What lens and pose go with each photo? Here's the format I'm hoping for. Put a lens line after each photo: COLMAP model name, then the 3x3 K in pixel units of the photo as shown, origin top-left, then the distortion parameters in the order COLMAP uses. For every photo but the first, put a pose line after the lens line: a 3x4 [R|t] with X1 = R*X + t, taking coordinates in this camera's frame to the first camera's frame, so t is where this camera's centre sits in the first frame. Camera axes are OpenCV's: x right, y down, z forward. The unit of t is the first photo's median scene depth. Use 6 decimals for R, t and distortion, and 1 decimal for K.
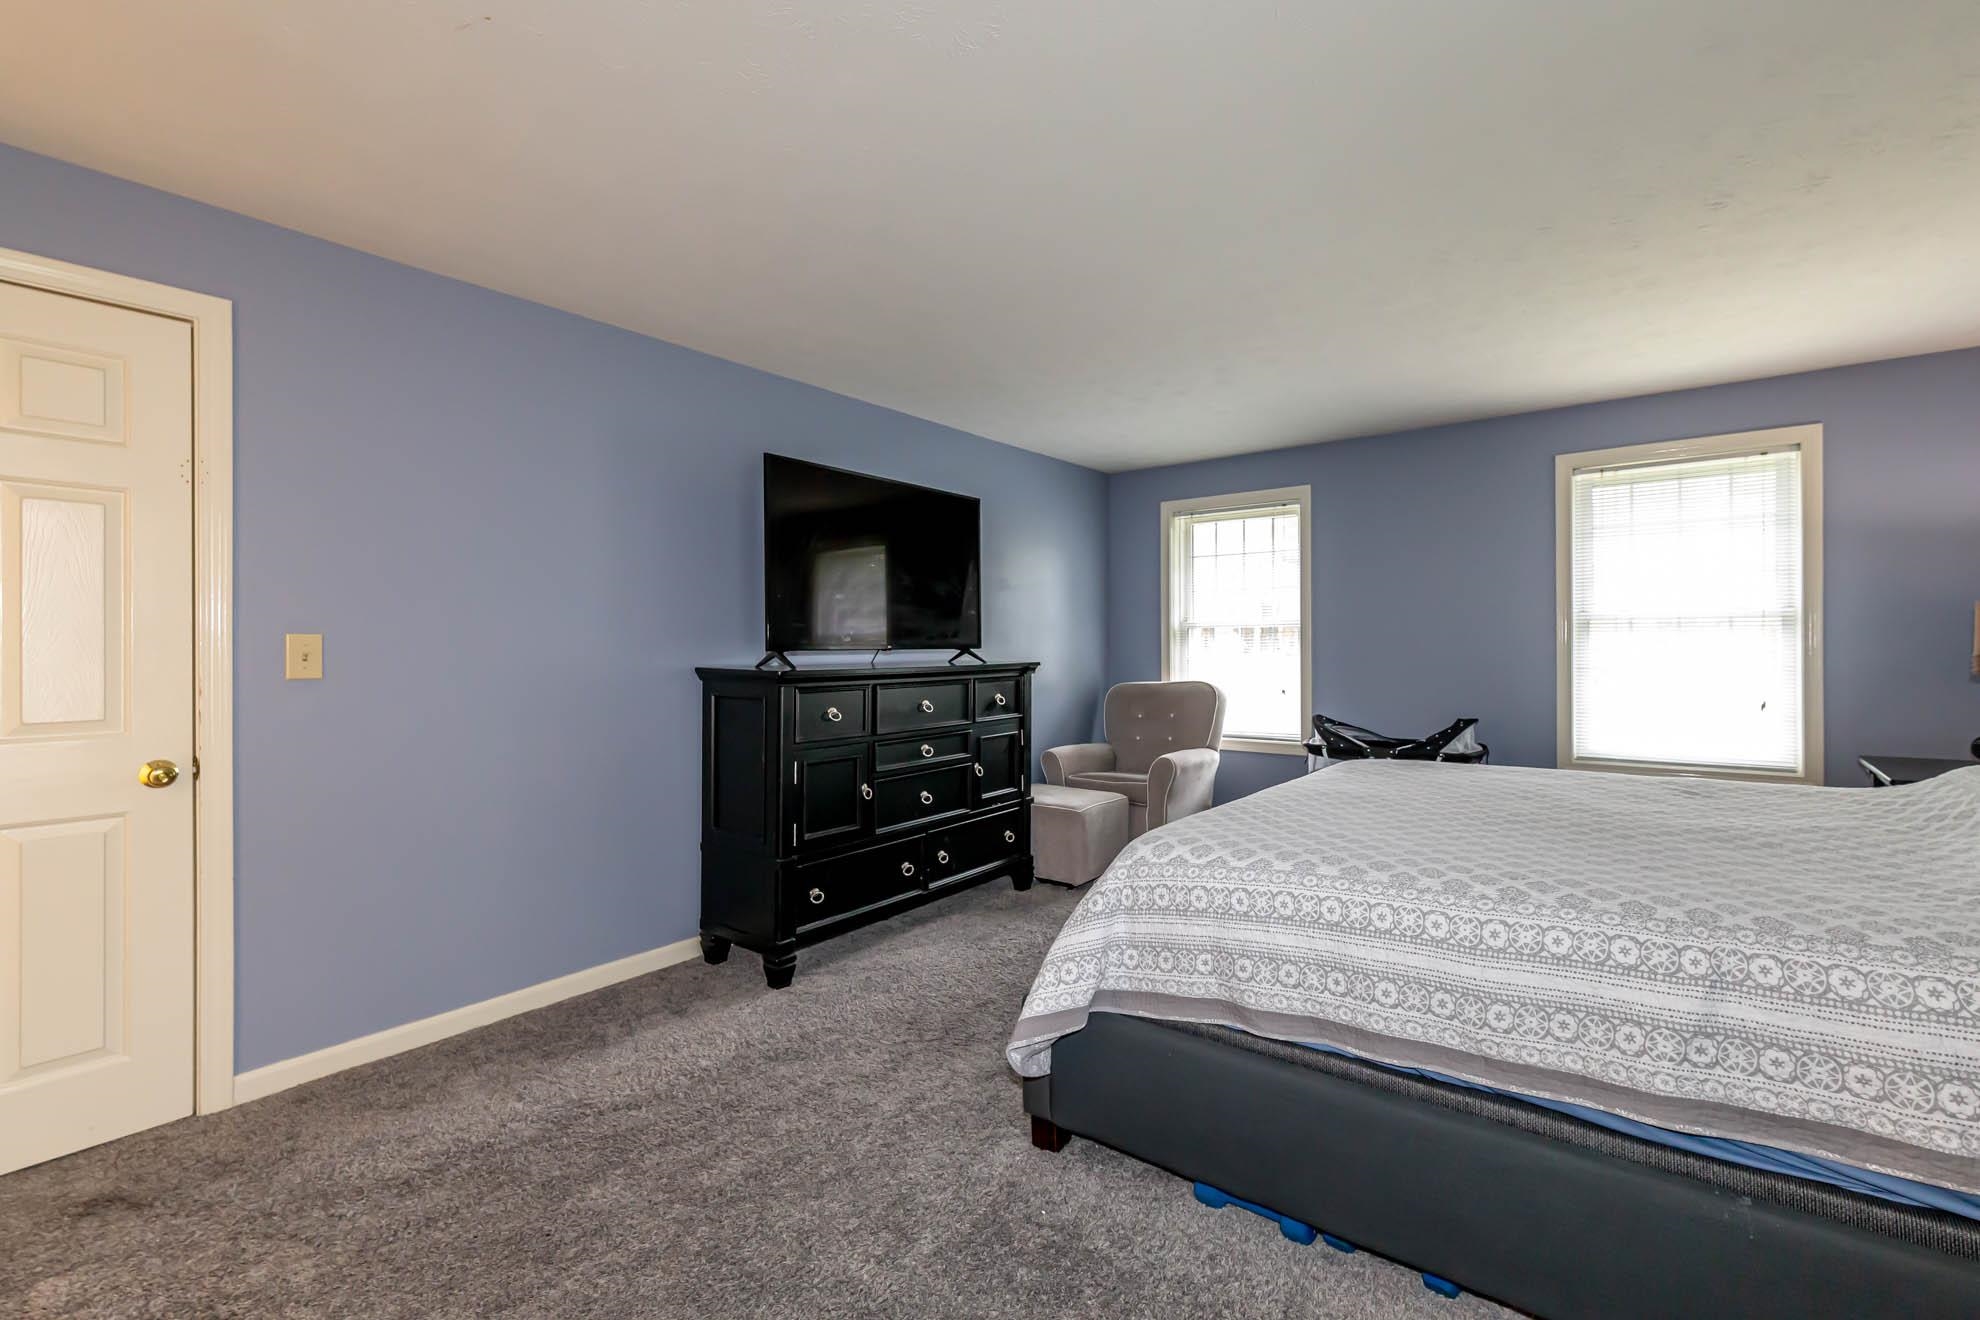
lens RADIAL K [[843.3, 0, 992.0], [0, 843.3, 650.8], [0, 0, 1]] dist [-0.003450, -0.000321]
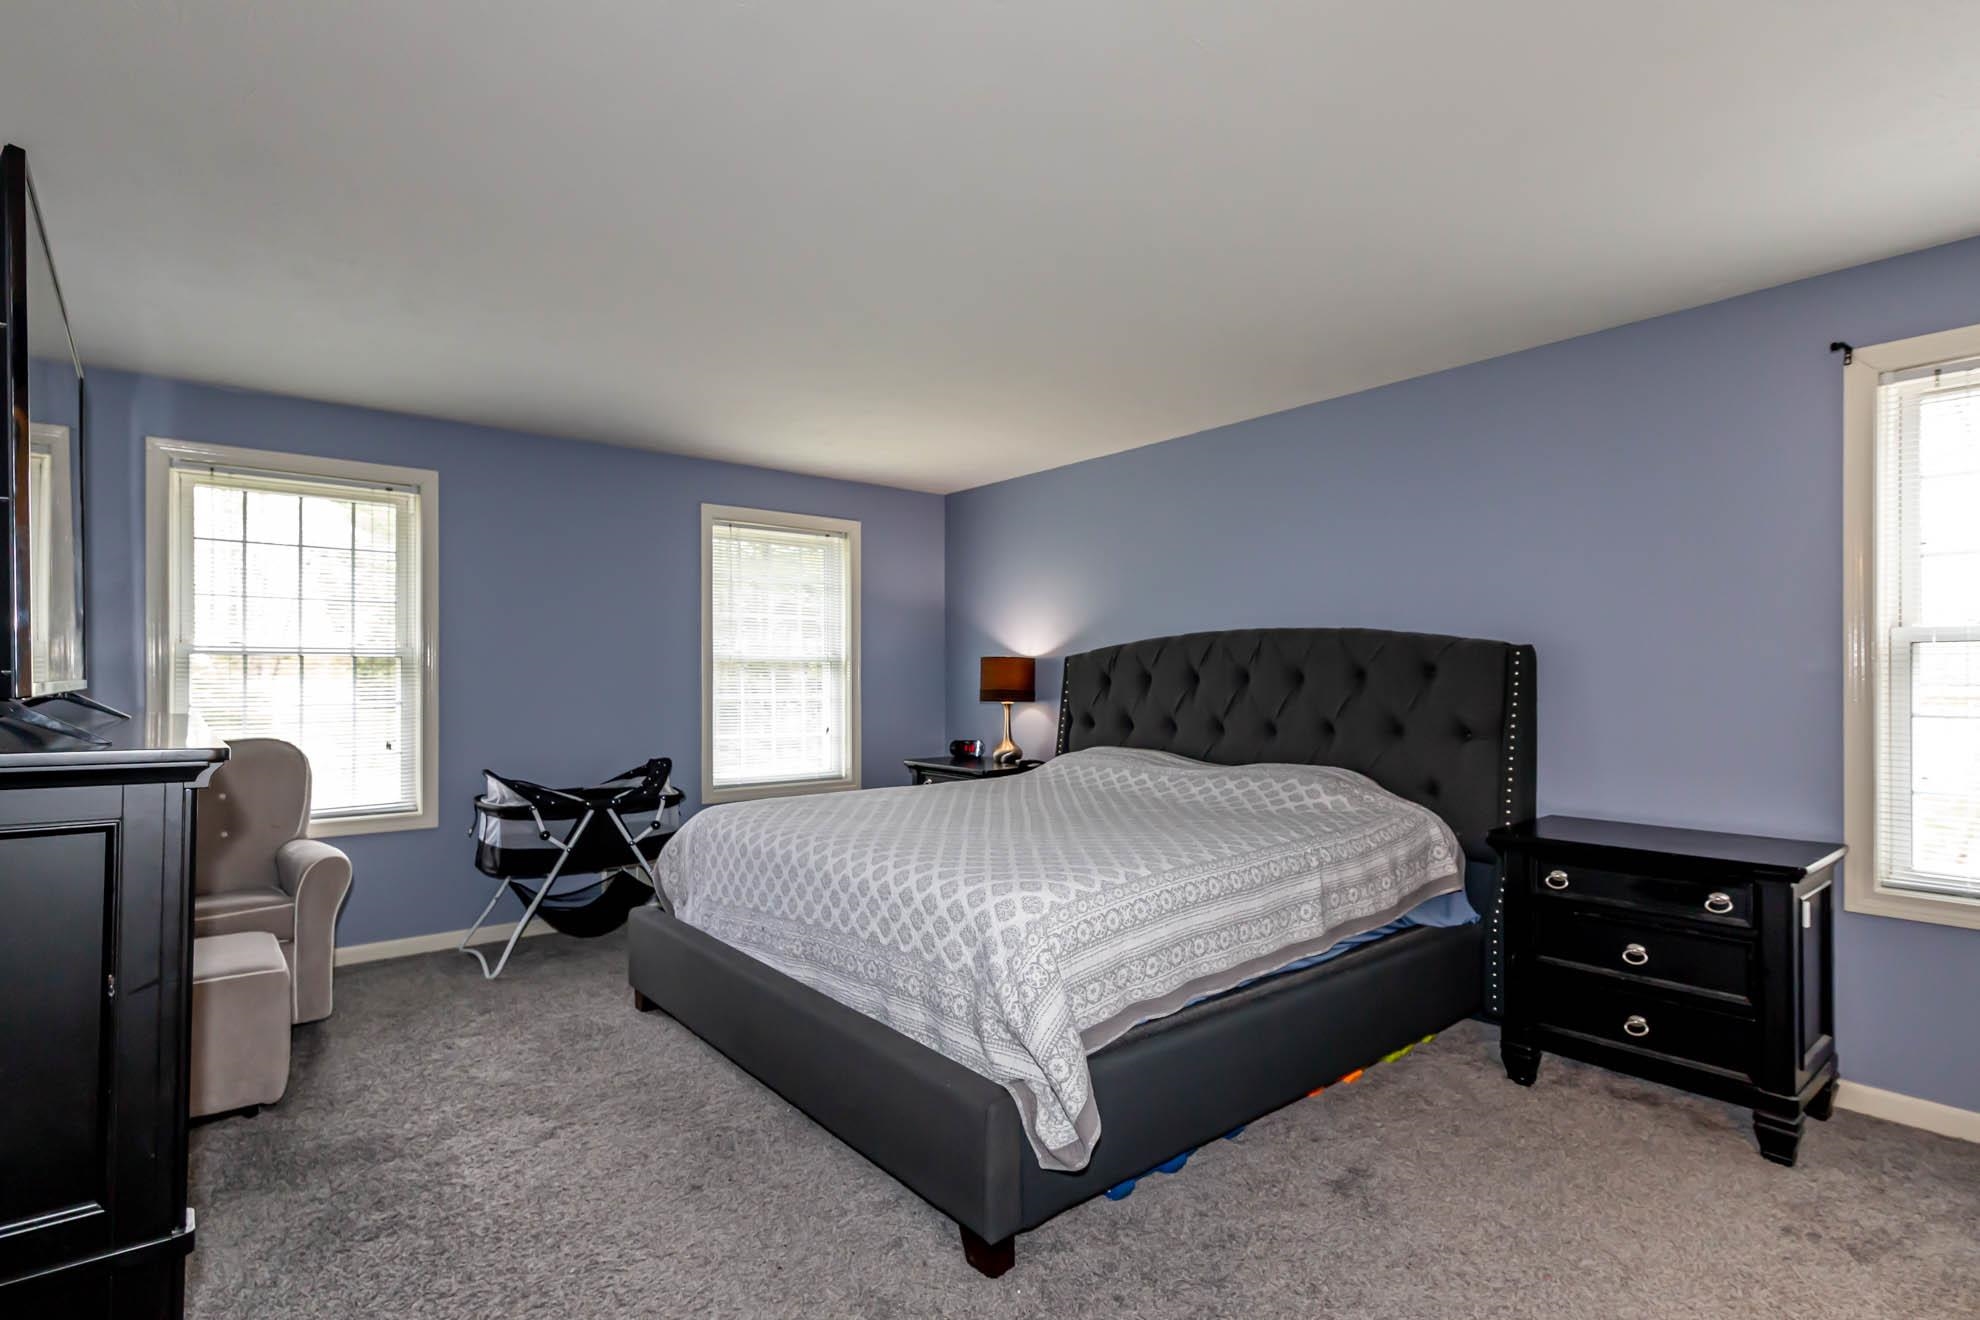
lens RADIAL K [[973.6, 0, 996.6], [0, 973.6, 672.5], [0, 0, 1]] dist [-0.003957, -0.000896]
pose [[0.221057, 0.011615, 0.975192, -0.902539], [0.000674, 0.999927, -0.012062, -0.010305], [-0.975261, 0.003323, 0.221033, 0.773858]]
